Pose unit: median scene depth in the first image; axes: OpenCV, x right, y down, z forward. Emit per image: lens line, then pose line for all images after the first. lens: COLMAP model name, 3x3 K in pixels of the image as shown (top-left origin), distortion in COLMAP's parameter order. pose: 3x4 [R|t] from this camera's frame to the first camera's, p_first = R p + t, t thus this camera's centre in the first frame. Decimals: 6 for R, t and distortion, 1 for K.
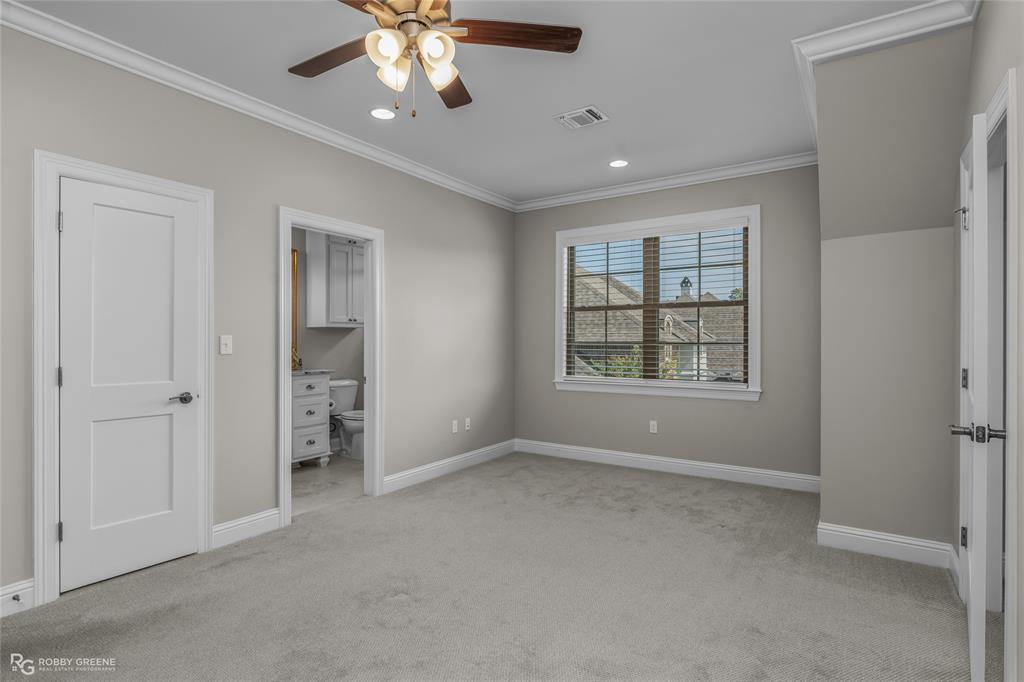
lens RADIAL K [[501.9, 0, 512.0], [0, 501.9, 341.0], [0, 0, 1]] dist [0.001566, 0.000146]
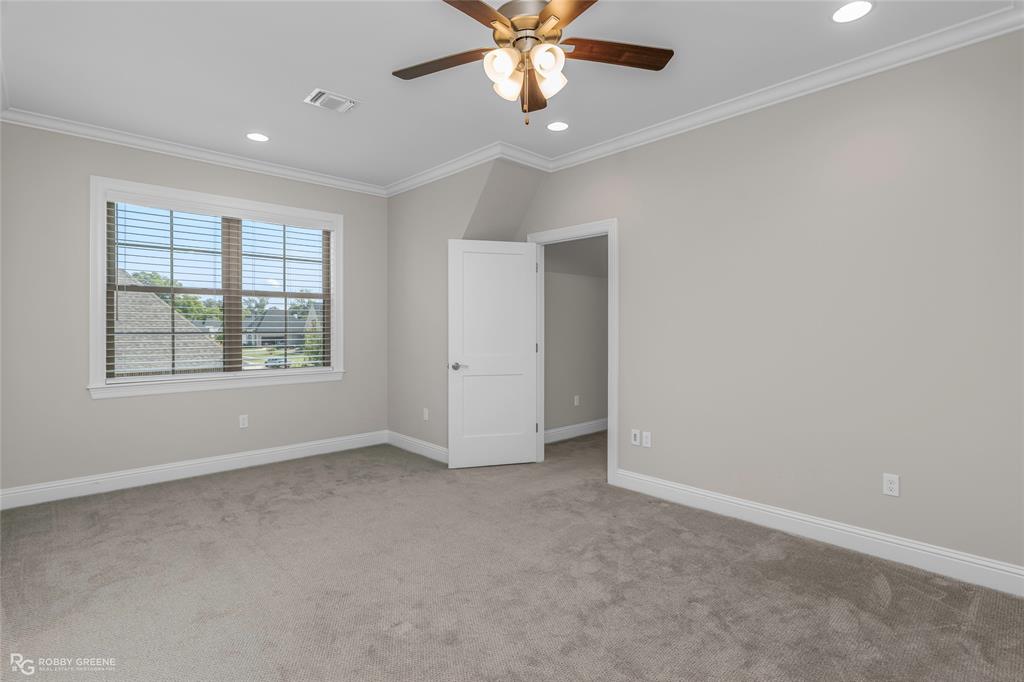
lens RADIAL K [[490.7, 0, 495.7], [0, 490.7, 332.2], [0, 0, 1]] dist [-0.000844, 0.000183]
pose [[0.266920, -0.006533, 0.963697, -0.494300], [0.003216, 0.999977, 0.005888, 0.000062], [-0.963713, 0.001528, 0.266935, 0.311209]]
